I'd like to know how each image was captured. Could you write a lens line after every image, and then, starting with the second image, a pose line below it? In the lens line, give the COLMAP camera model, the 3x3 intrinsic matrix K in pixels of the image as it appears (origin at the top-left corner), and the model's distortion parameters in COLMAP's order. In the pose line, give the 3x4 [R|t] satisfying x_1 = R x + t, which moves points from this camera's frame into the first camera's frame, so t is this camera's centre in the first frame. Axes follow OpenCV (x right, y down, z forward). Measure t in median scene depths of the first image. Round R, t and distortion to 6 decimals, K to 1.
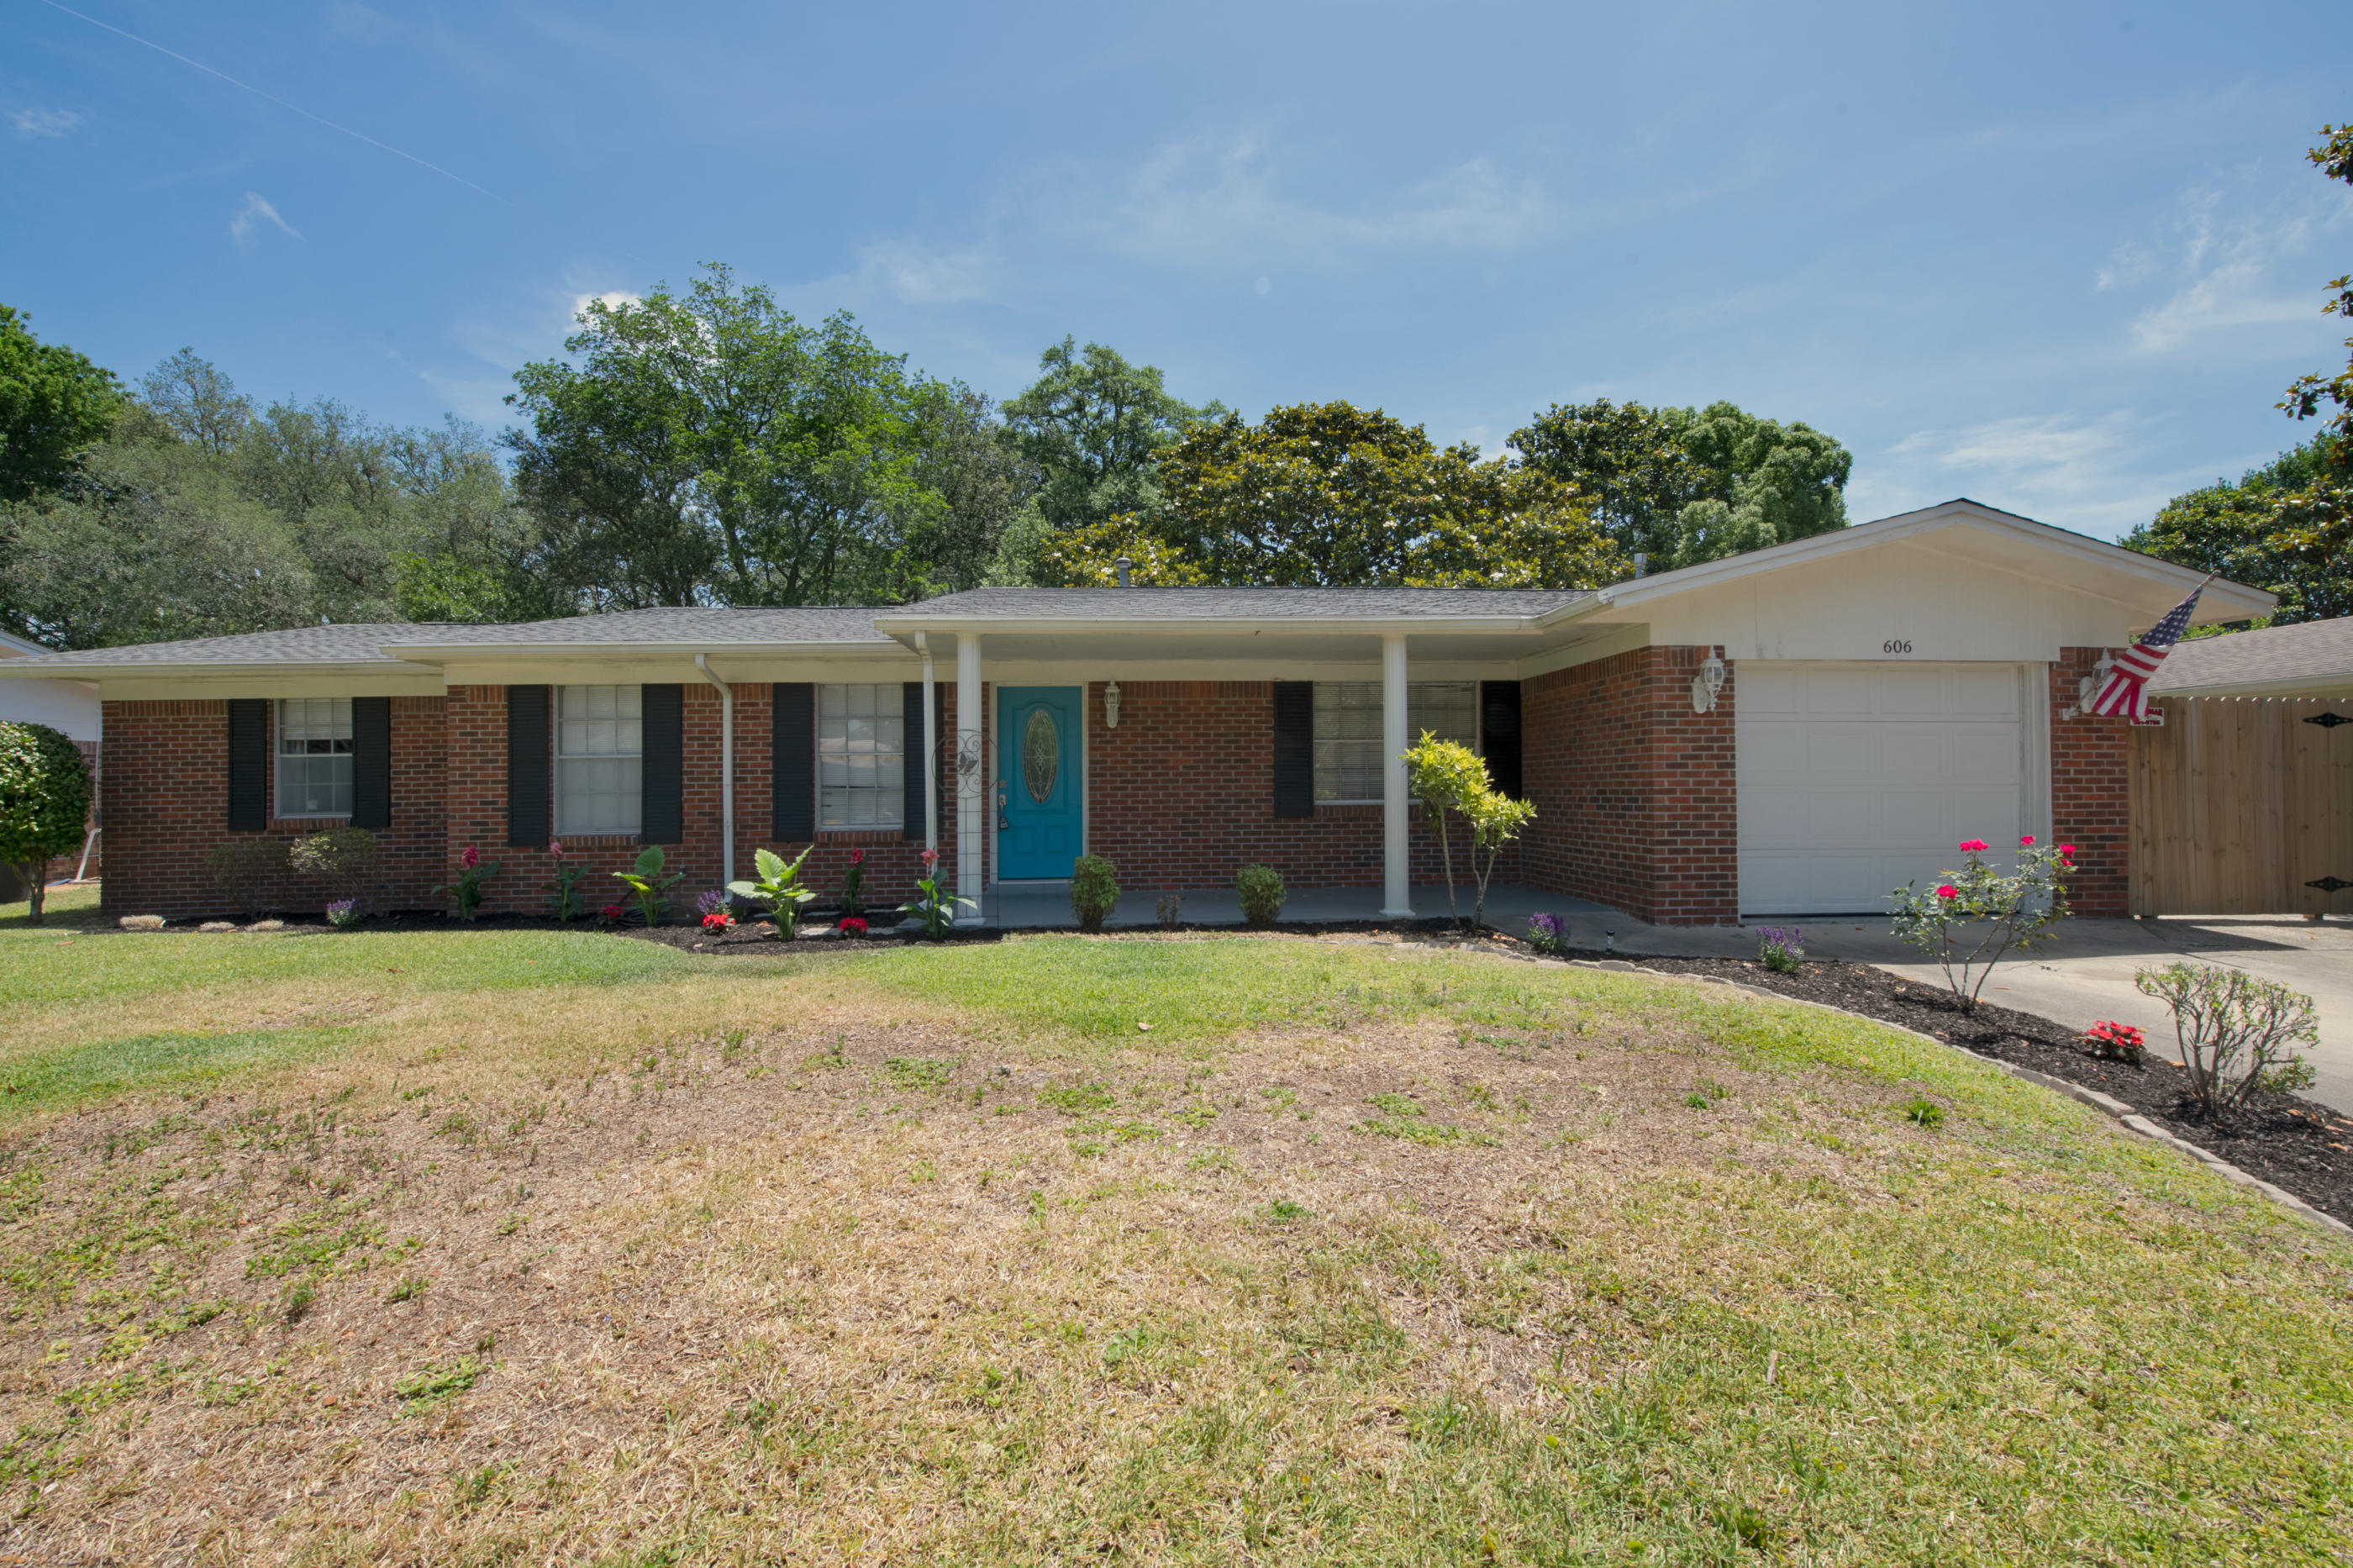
lens RADIAL K [[978.3, 0, 1164.6], [0, 978.3, 765.2], [0, 0, 1]] dist [0.000143, -0.009200]
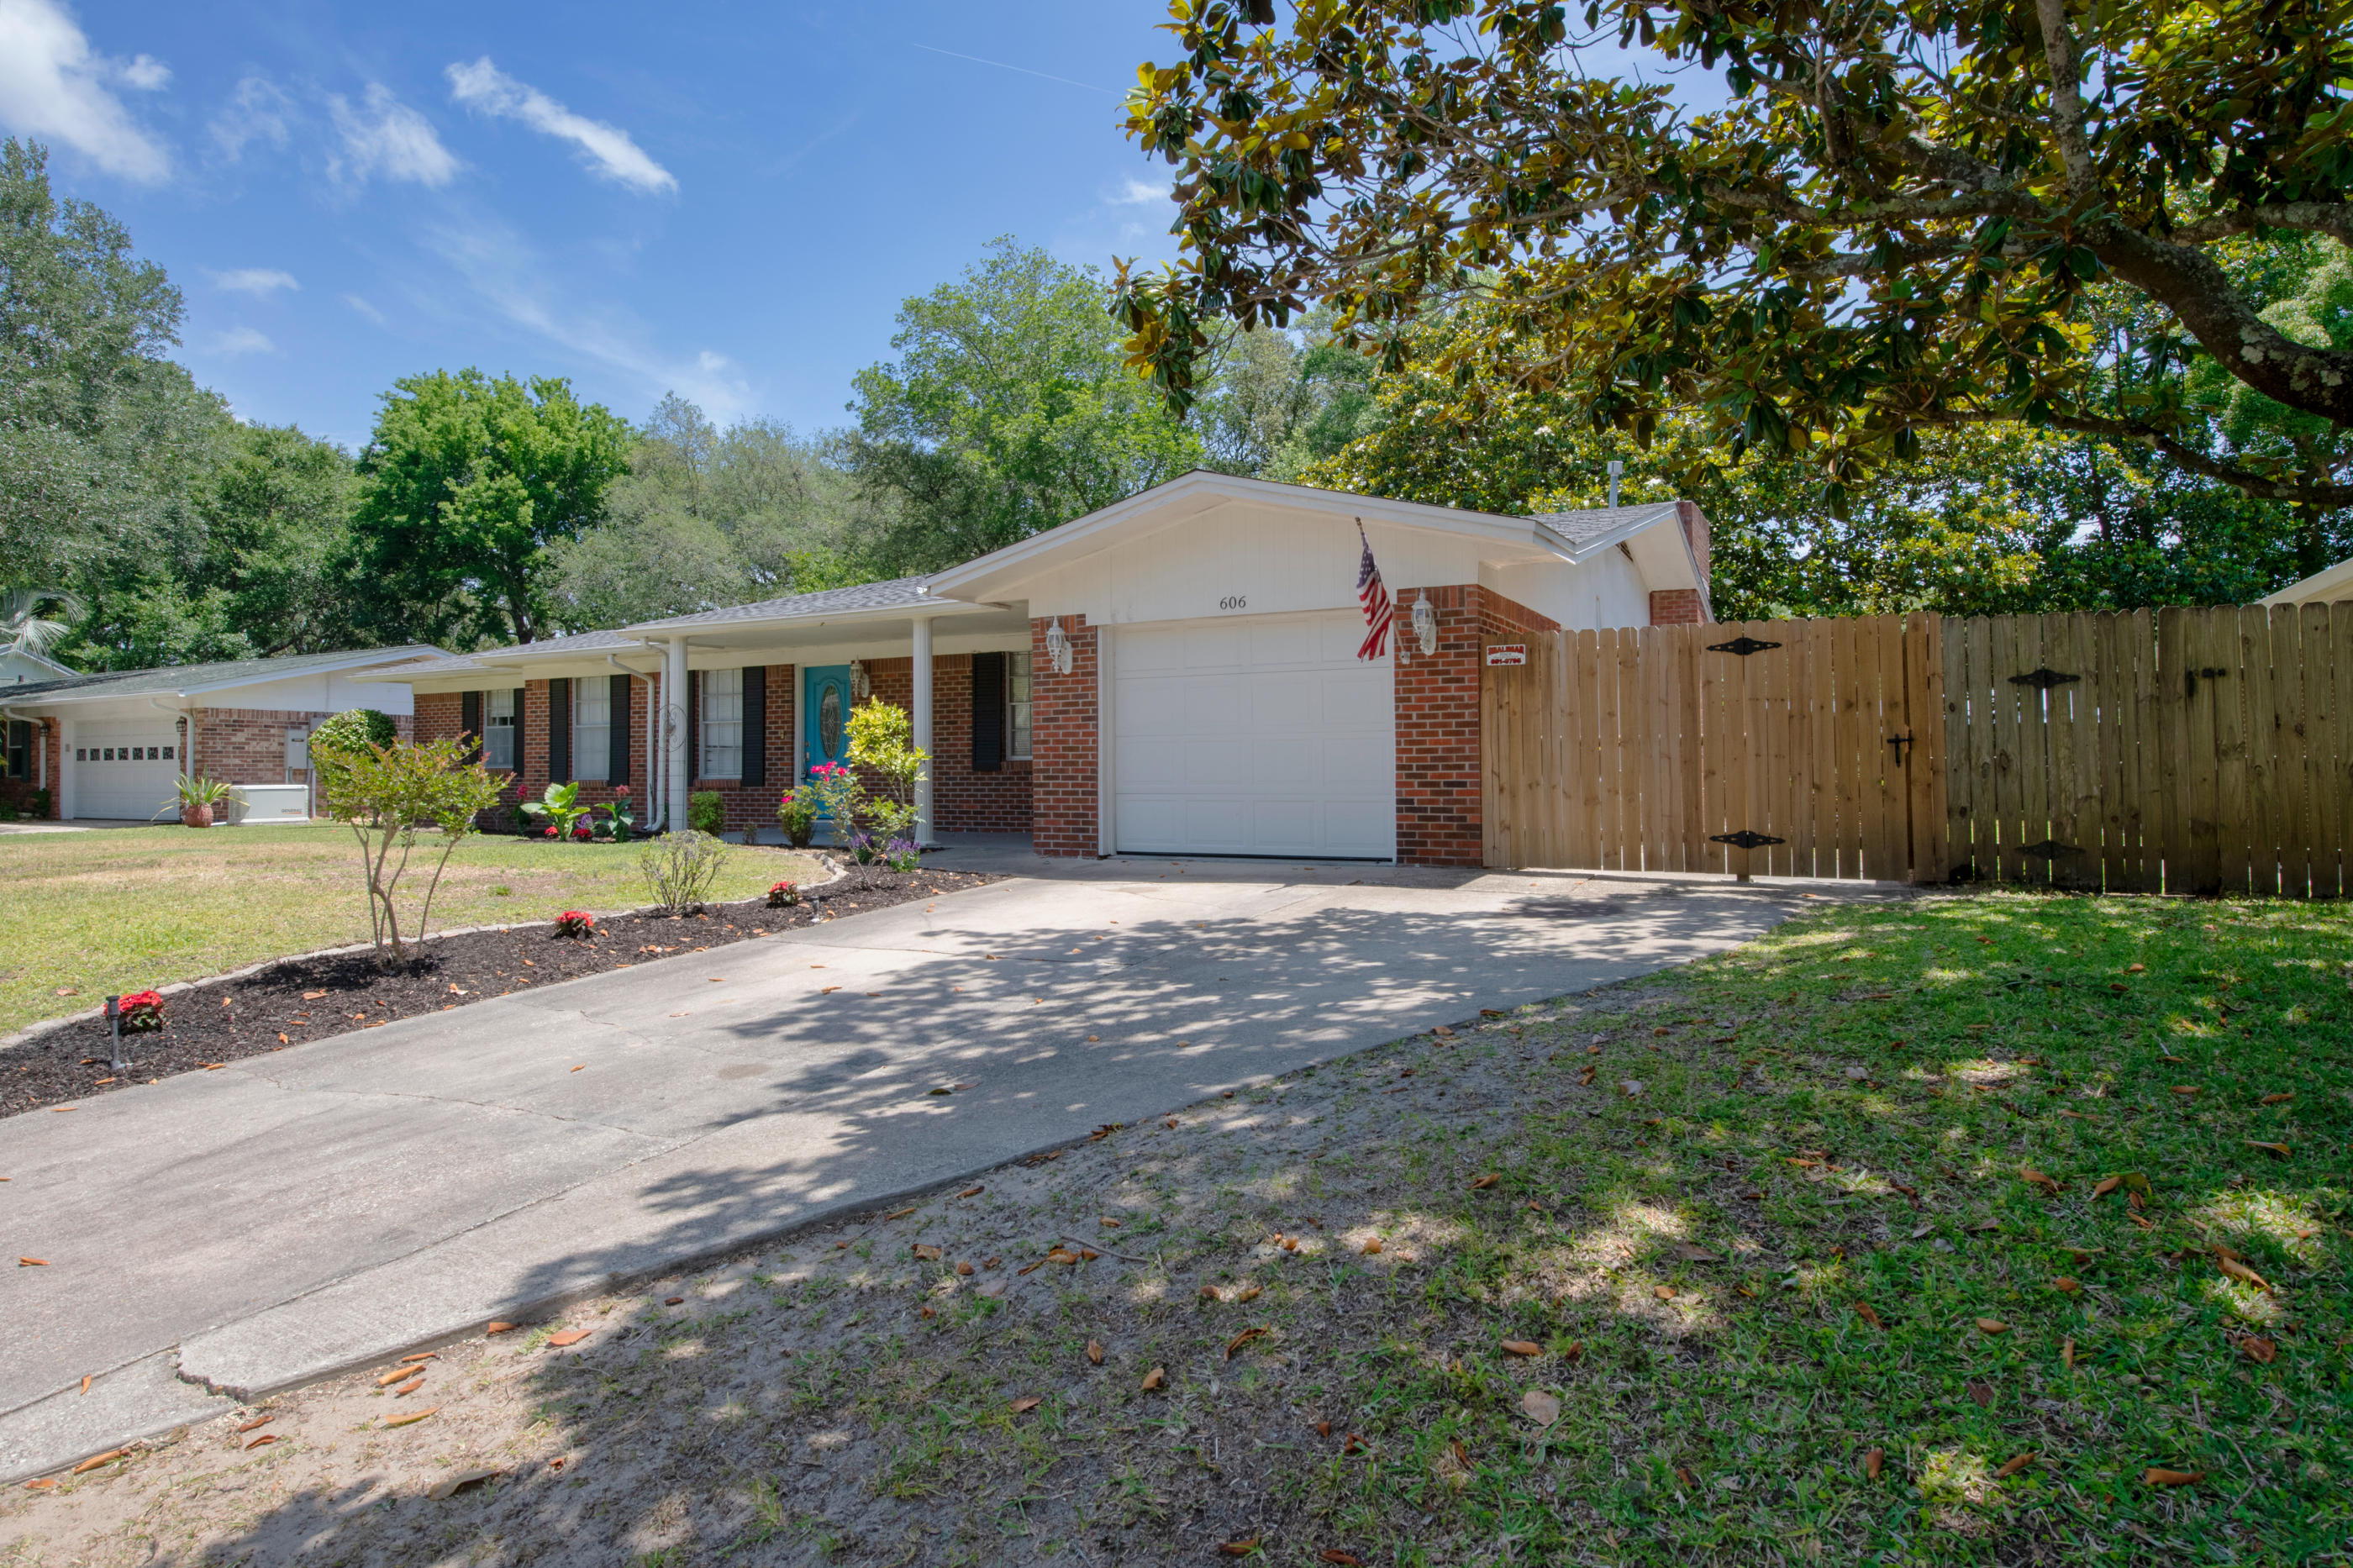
lens RADIAL K [[1356.2, 0, 1281.9], [0, 1356.2, 744.8], [0, 0, 1]] dist [0.001460, 0.000231]
pose [[0.862475, -0.007082, -0.506050, 0.561034], [0.011531, 0.999918, 0.005659, 0.008740], [0.505968, -0.010716, 0.862485, -0.089029]]
